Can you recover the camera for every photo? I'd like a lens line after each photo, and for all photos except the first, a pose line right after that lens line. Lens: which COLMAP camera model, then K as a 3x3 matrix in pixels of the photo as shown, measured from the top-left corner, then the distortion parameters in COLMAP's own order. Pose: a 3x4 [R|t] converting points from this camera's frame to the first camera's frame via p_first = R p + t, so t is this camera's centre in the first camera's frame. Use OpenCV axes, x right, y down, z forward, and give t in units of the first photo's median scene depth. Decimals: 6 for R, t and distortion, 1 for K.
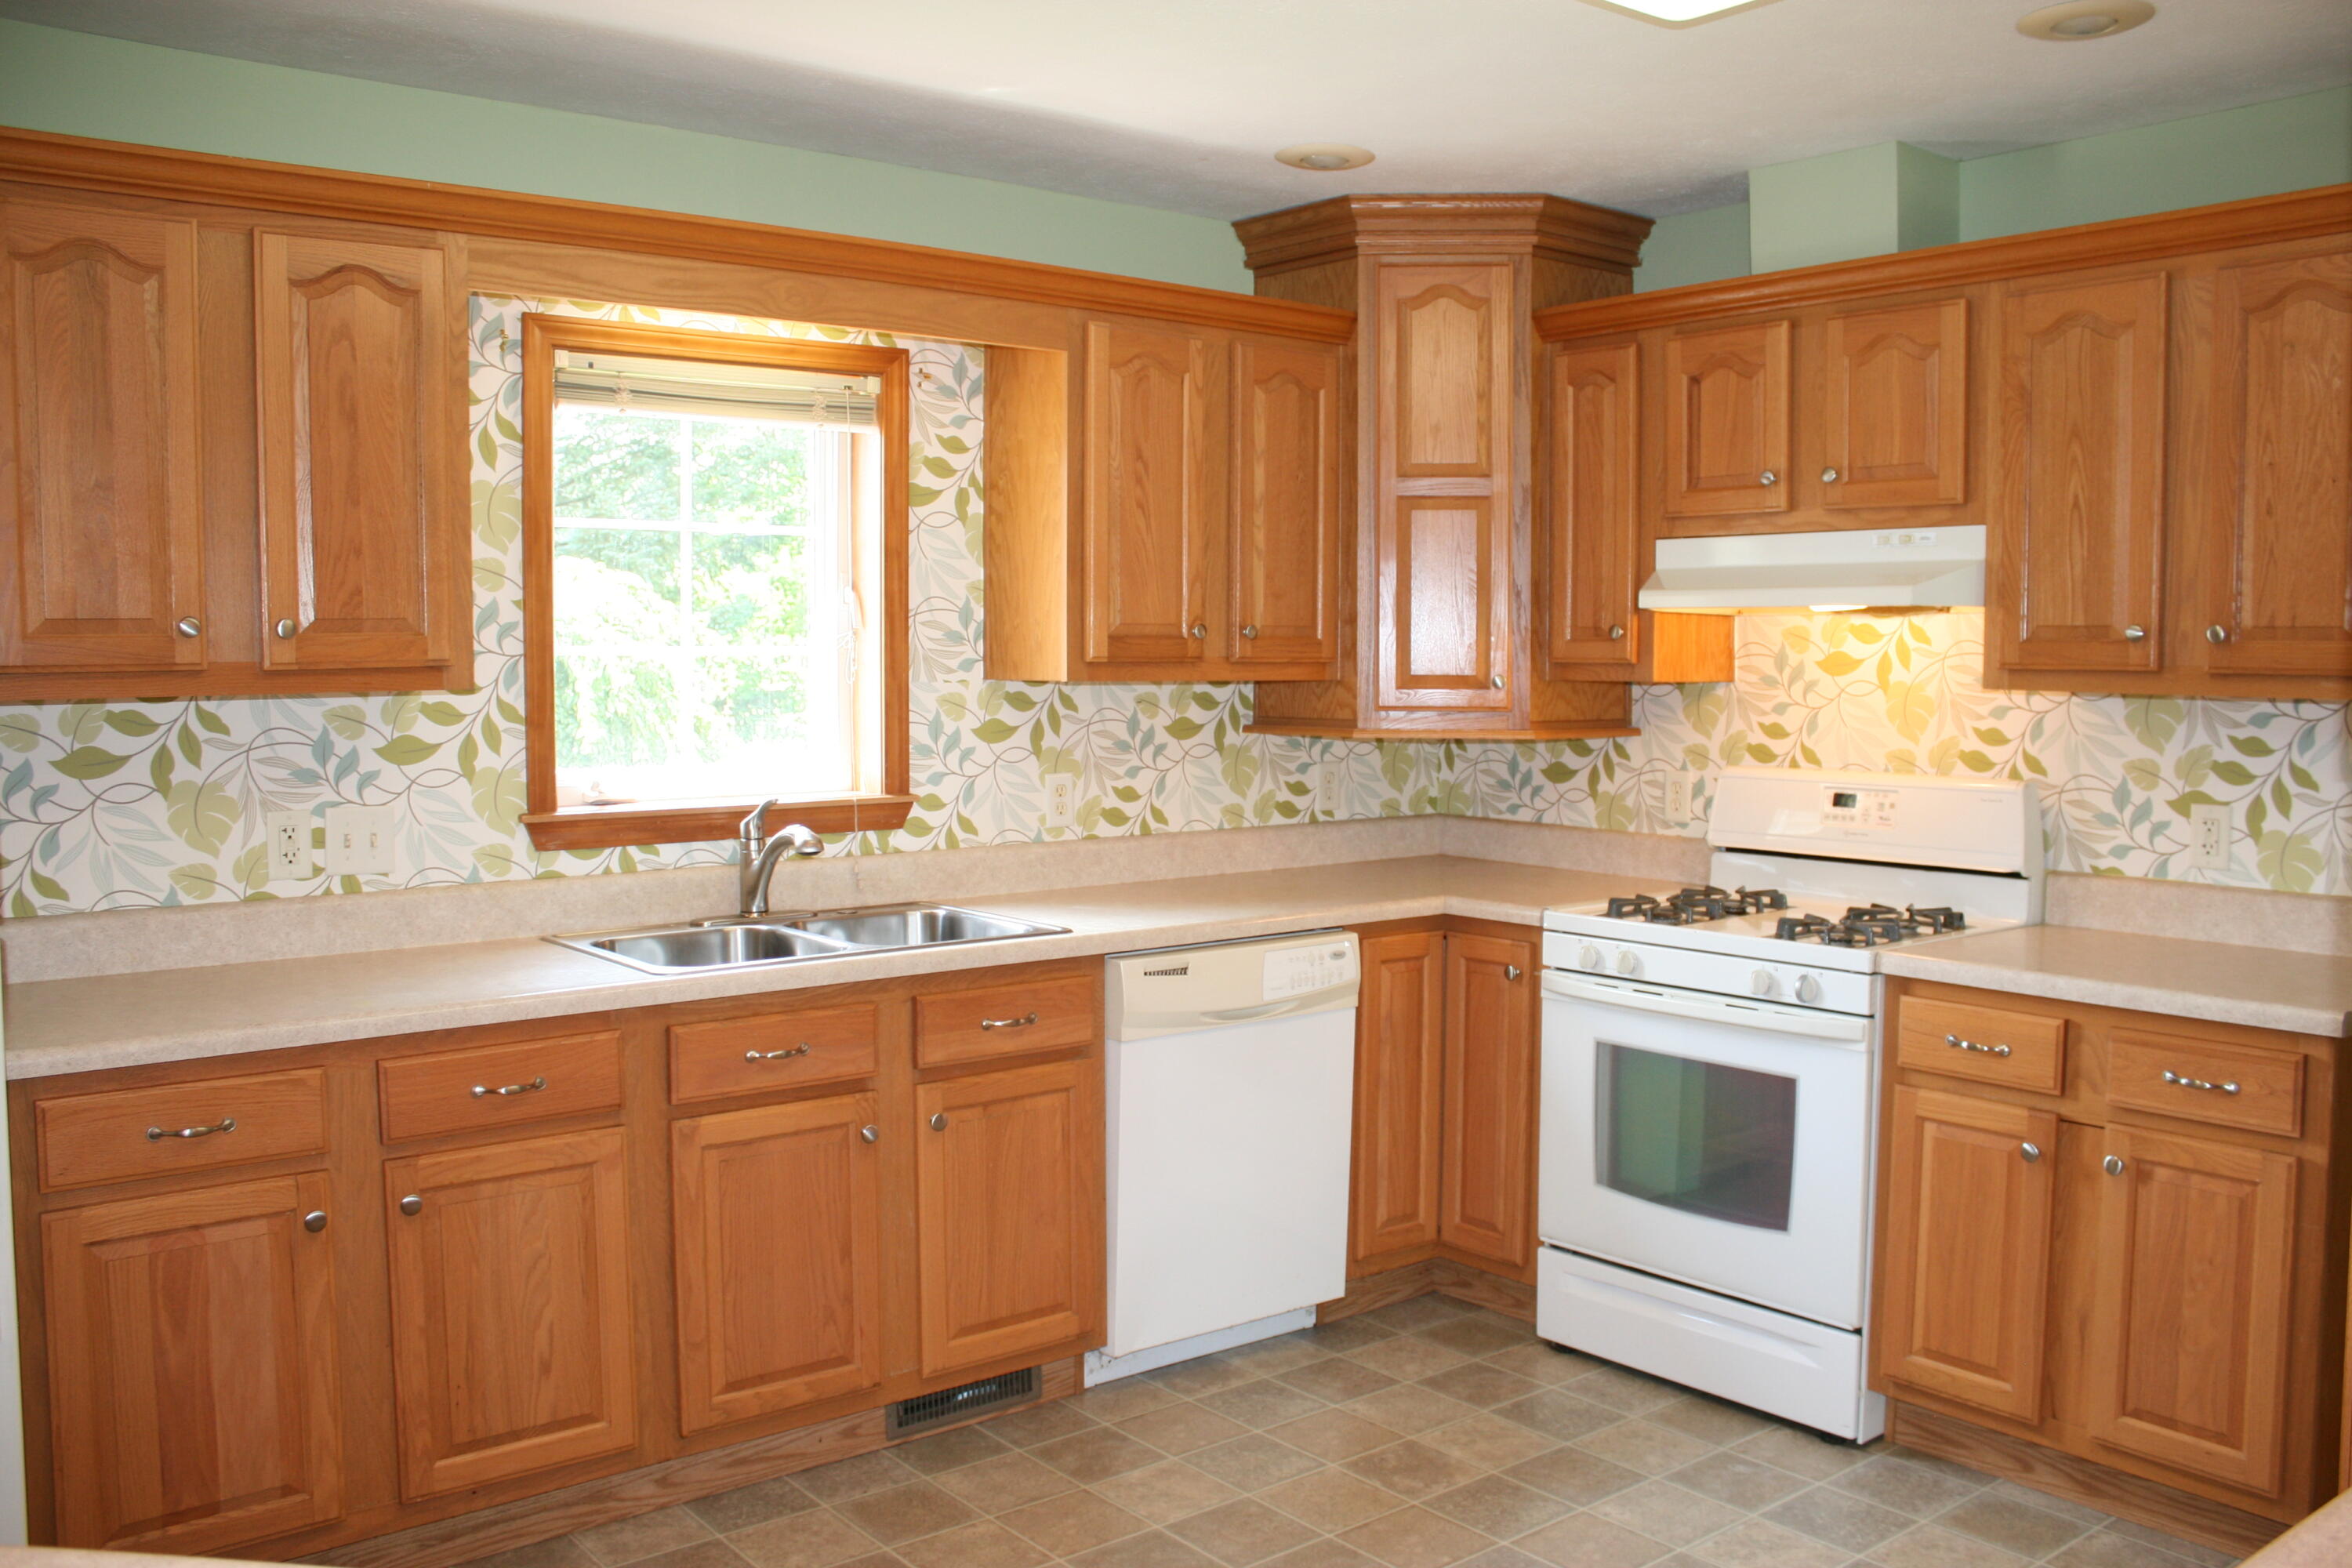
lens RADIAL K [[1989.1, 0, 1176.0], [0, 1989.1, 784.0], [0, 0, 1]] dist [-0.149225, 0.196460]
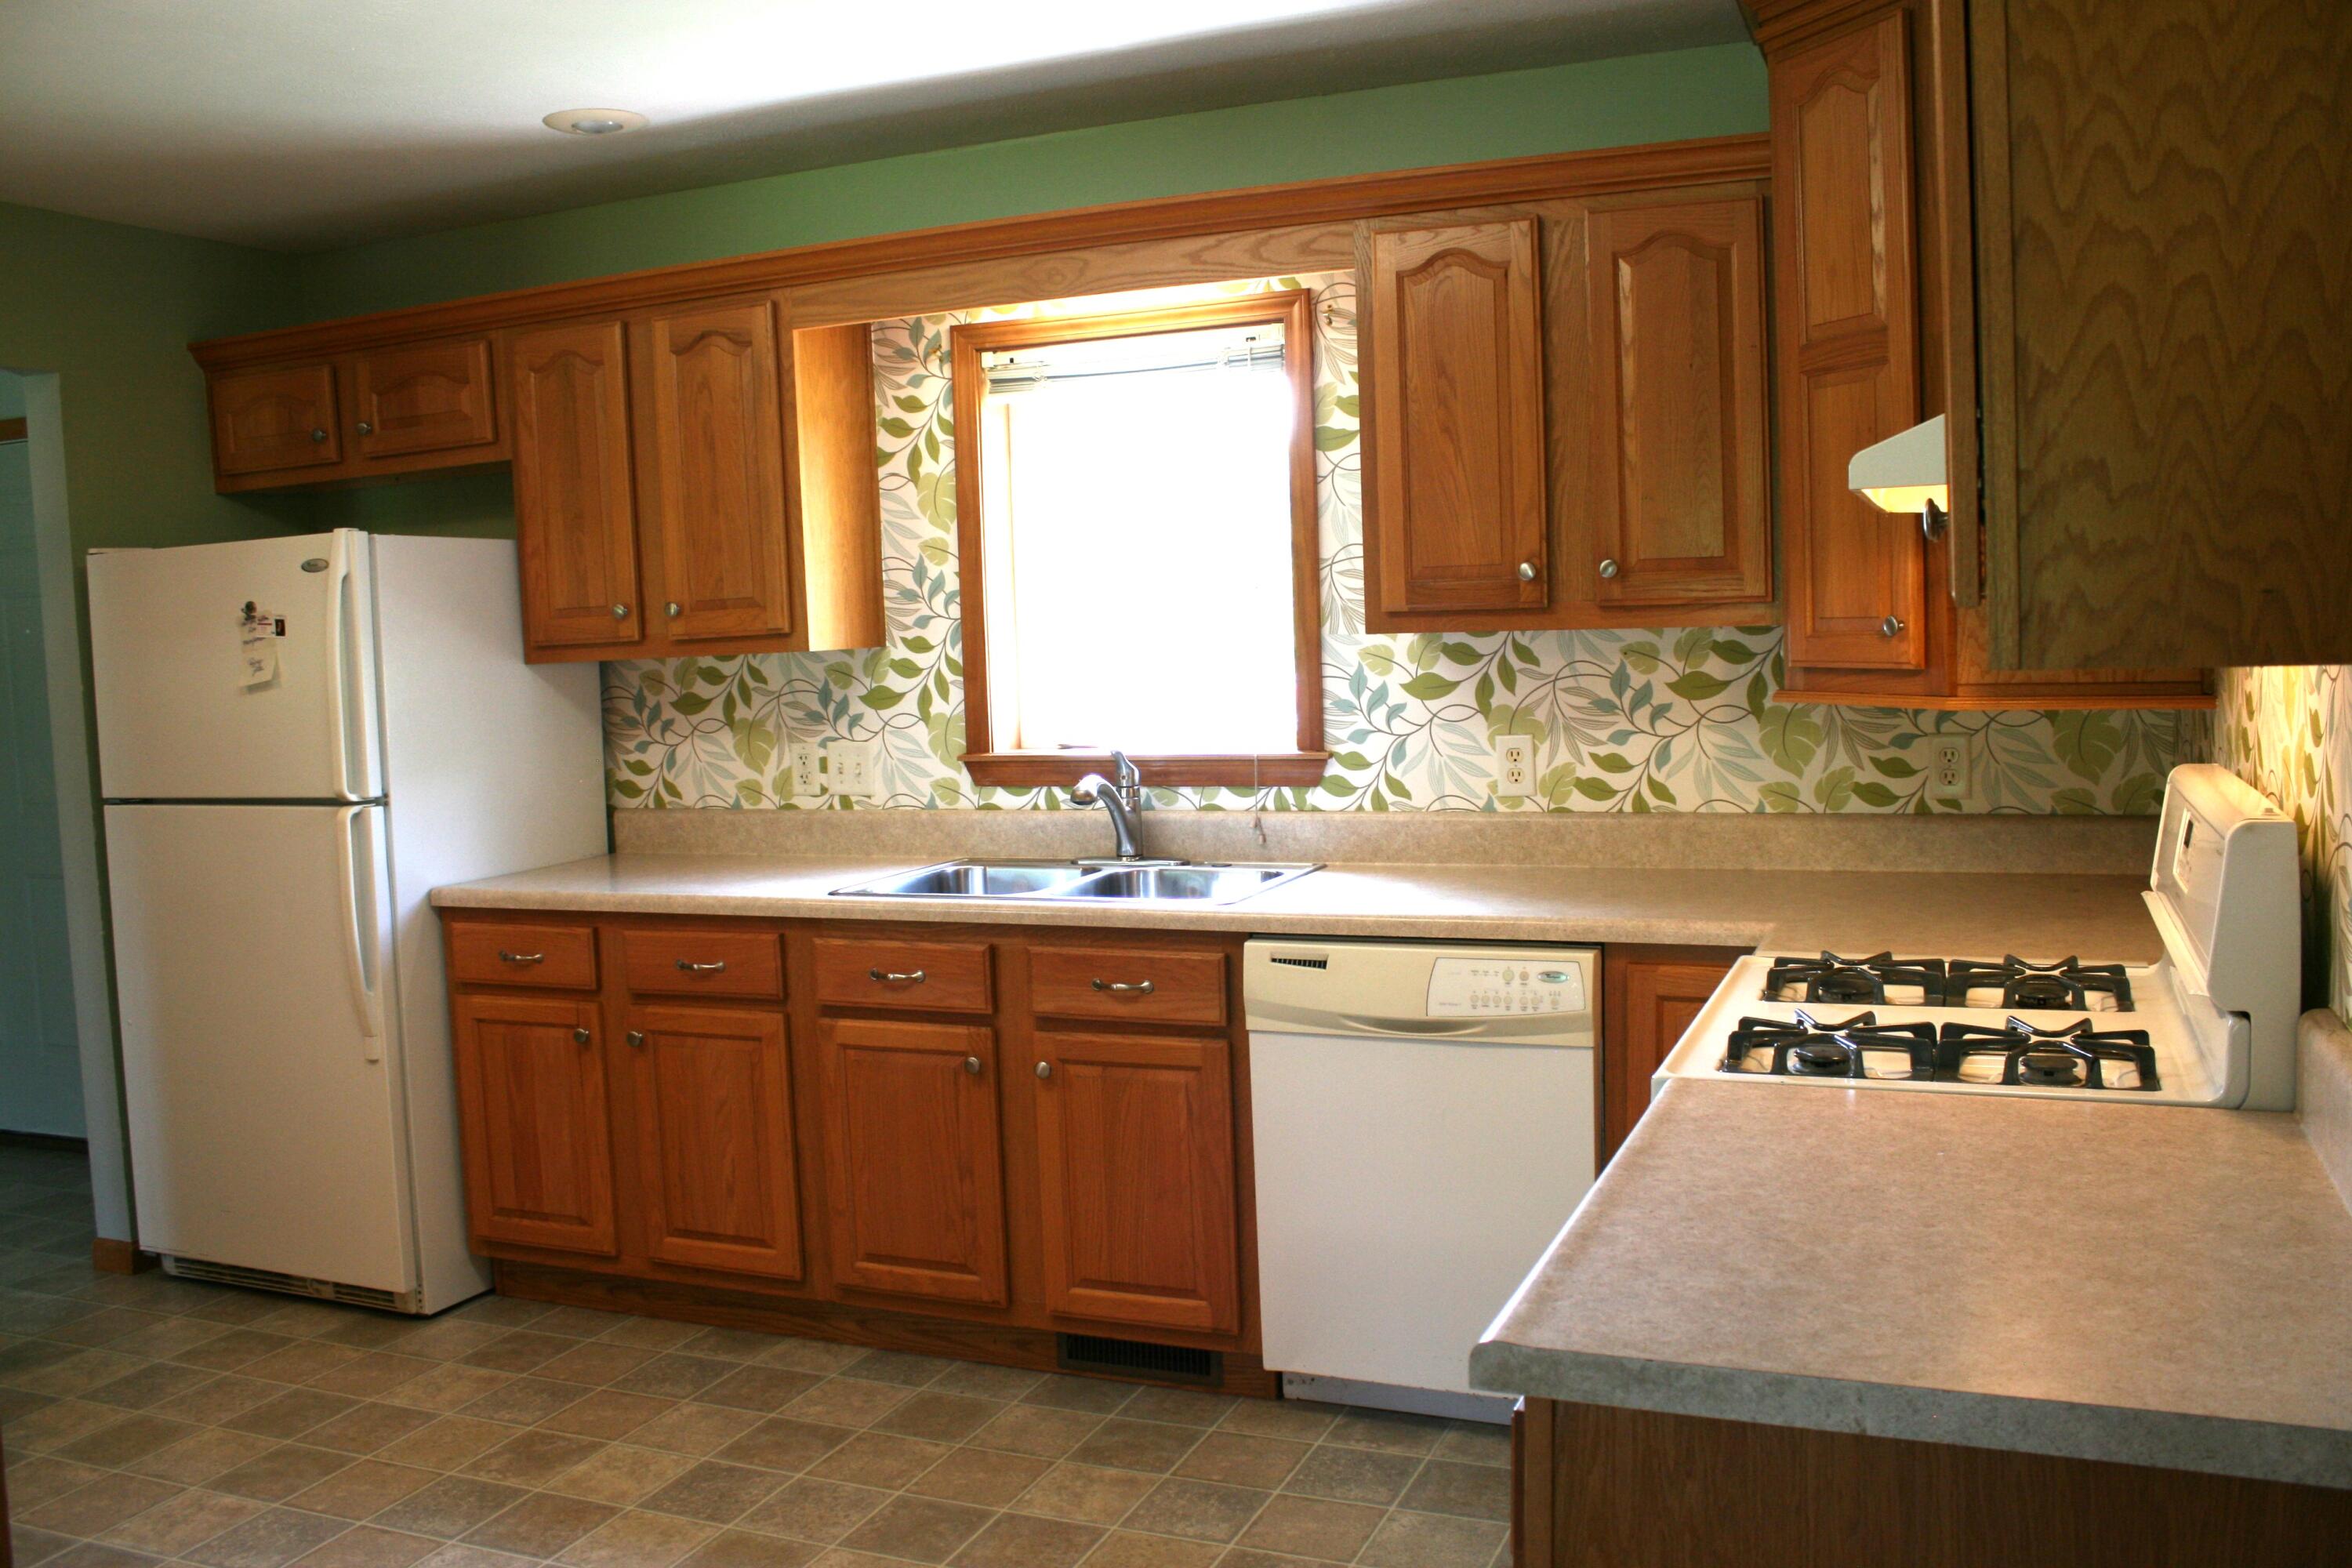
lens RADIAL K [[1989.1, 0, 1176.0], [0, 1989.1, 784.0], [0, 0, 1]] dist [-0.149225, 0.196460]
pose [[0.477656, 0.057178, -0.876684, 0.710300], [-0.023155, 0.998353, 0.052498, -0.029302], [0.878242, -0.004776, 0.478193, 0.499359]]
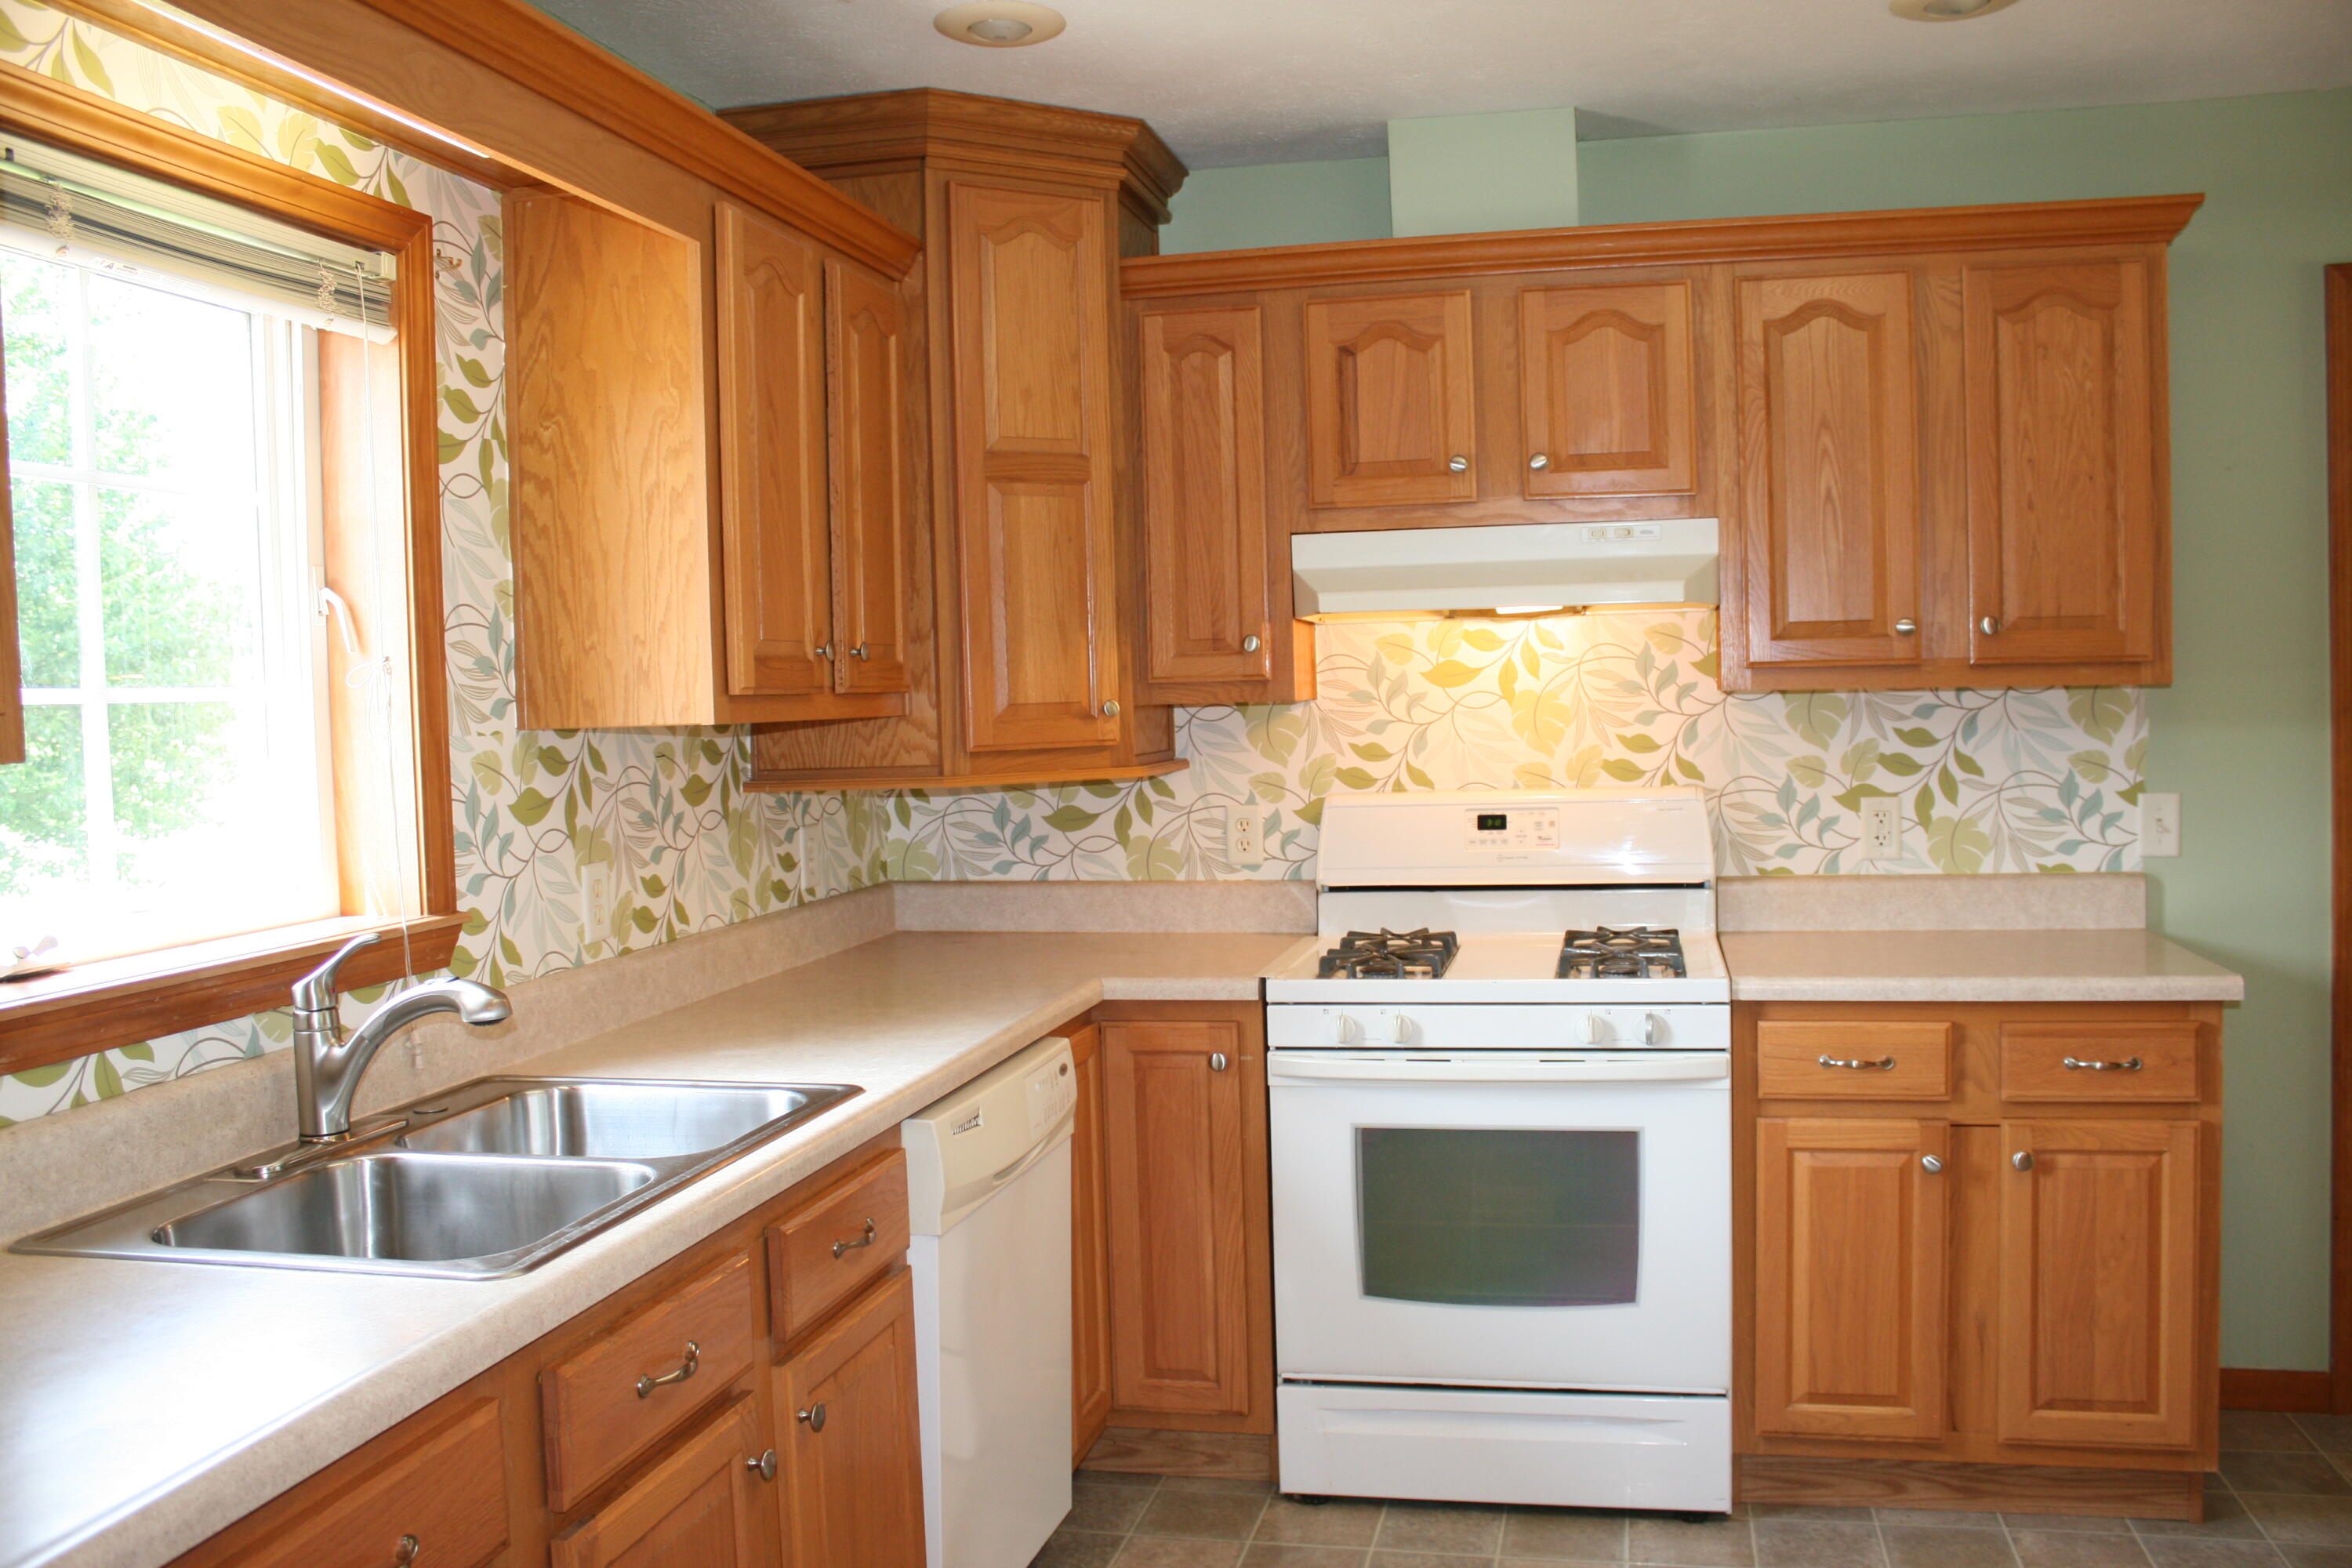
lens RADIAL K [[1998.1, 0, 1176.0], [0, 1998.1, 784.0], [0, 0, 1]] dist [-0.153992, 0.178284]
pose [[0.784112, -0.055429, 0.618140, -0.357558], [0.072456, 0.997369, -0.002476, -0.018362], [-0.616376, 0.046730, 0.786064, 0.374496]]
